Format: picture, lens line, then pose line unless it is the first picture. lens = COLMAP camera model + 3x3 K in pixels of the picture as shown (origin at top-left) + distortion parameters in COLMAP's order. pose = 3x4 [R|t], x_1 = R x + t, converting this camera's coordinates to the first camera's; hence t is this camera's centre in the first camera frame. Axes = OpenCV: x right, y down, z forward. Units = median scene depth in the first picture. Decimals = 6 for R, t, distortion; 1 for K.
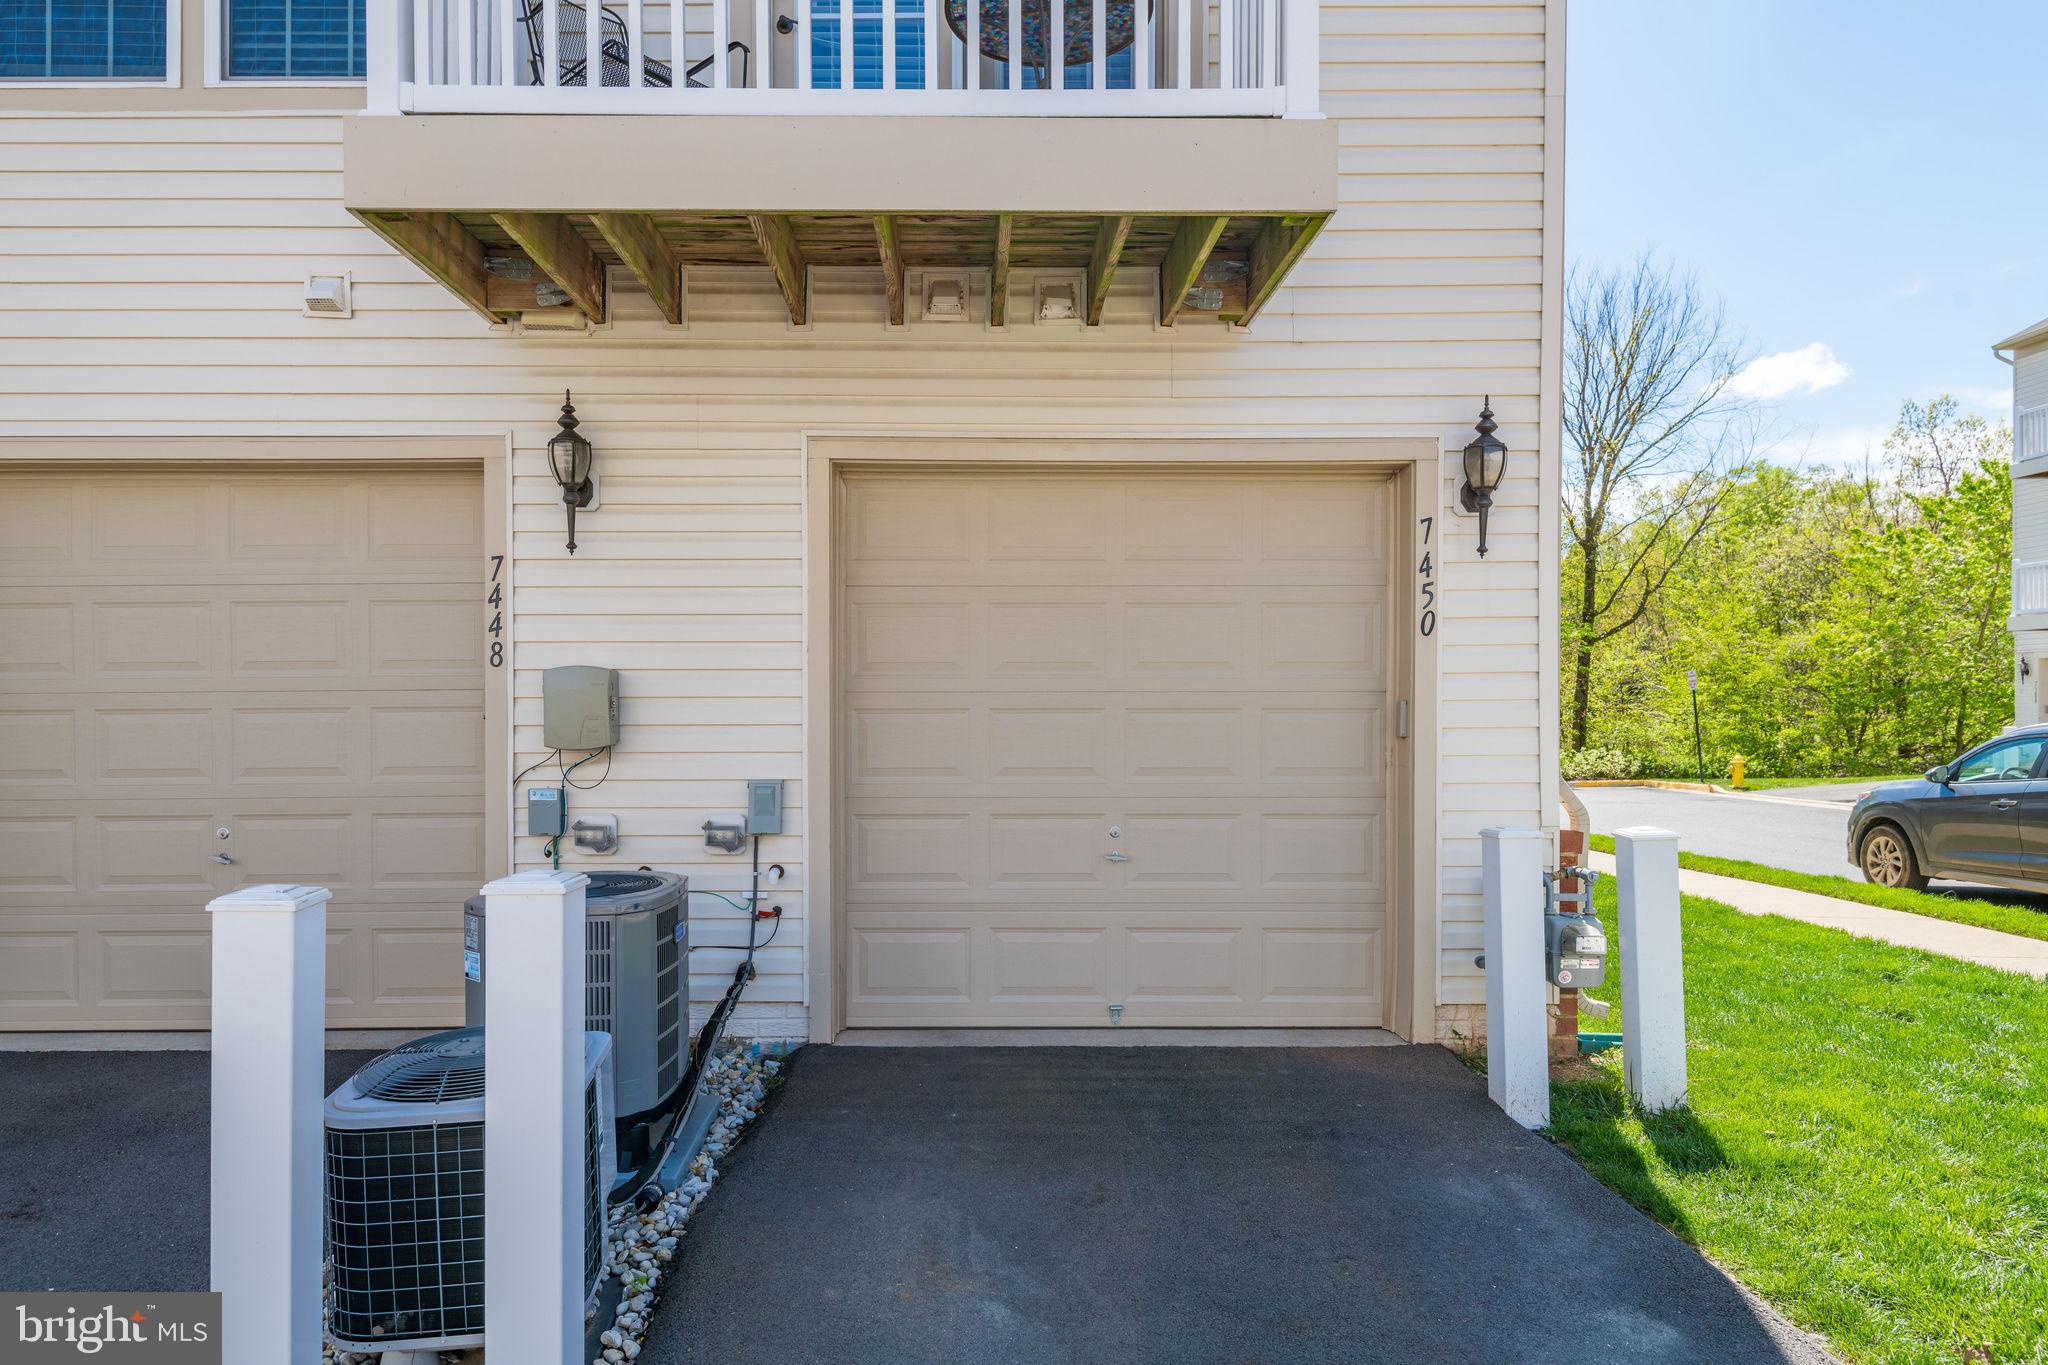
lens RADIAL K [[1308.3, 0, 1019.9], [0, 1308.3, 708.3], [0, 0, 1]] dist [0.001569, 0.000105]
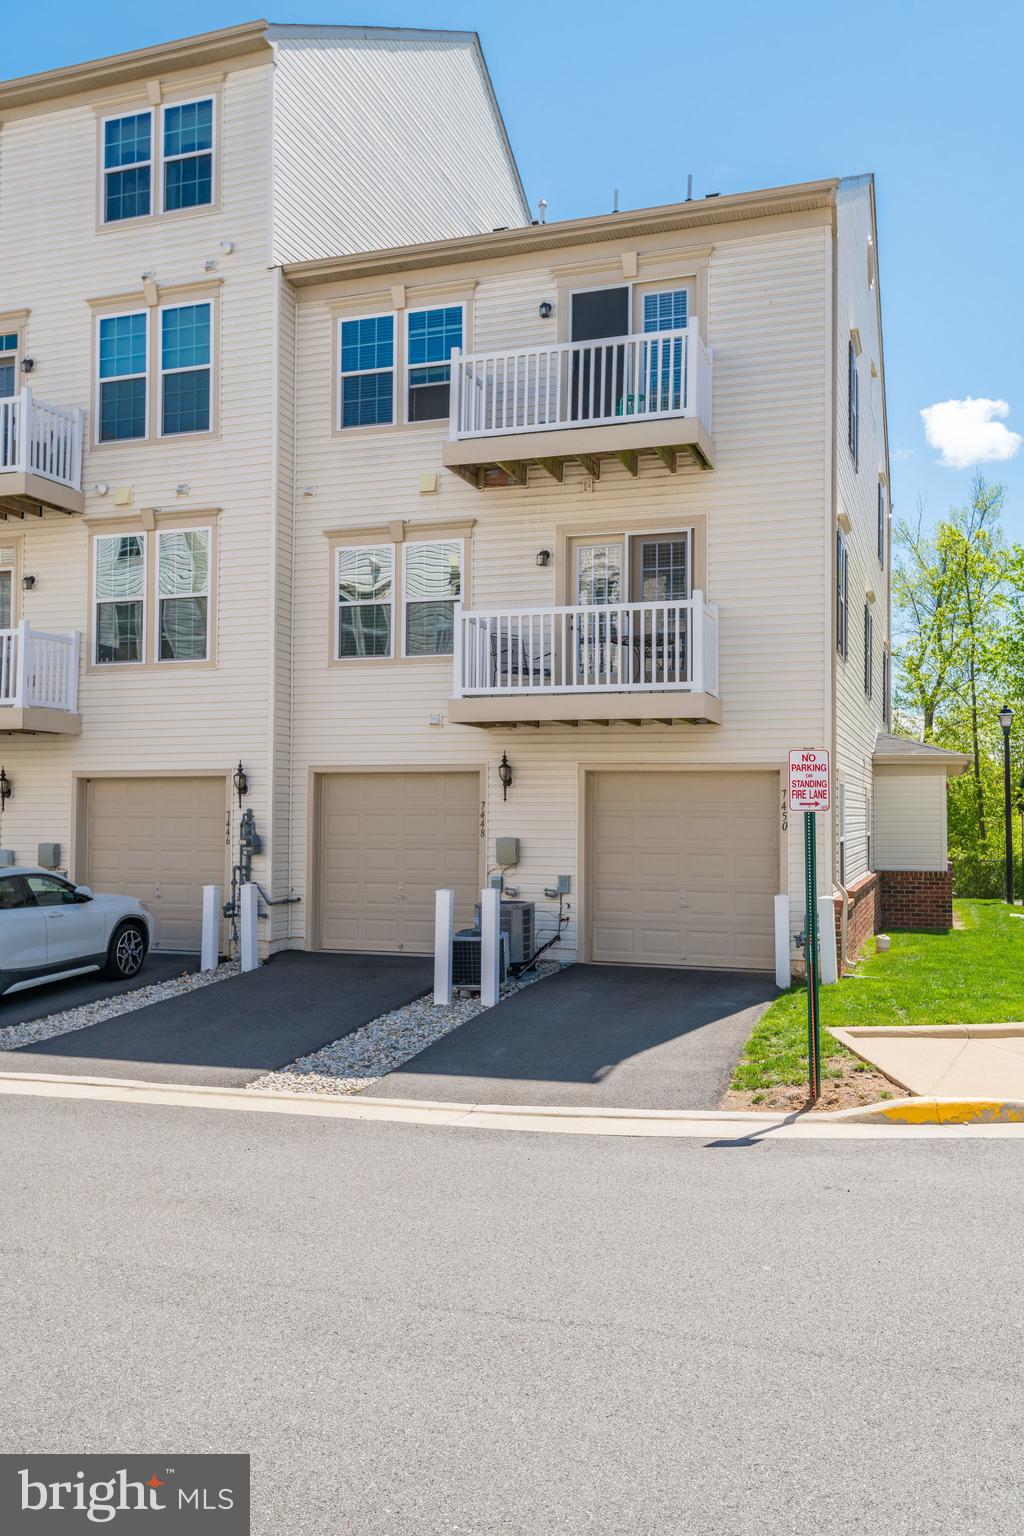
lens RADIAL K [[1211.1, 0, 512.0], [0, 1211.1, 768.0], [0, 0, 1]] dist [-0.008817, 0.002294]
pose [[0.939672, -0.004820, -0.342042, 0.660929], [-0.009768, 0.999115, -0.040914, -0.078841], [0.341937, 0.041787, 0.938793, -1.710500]]
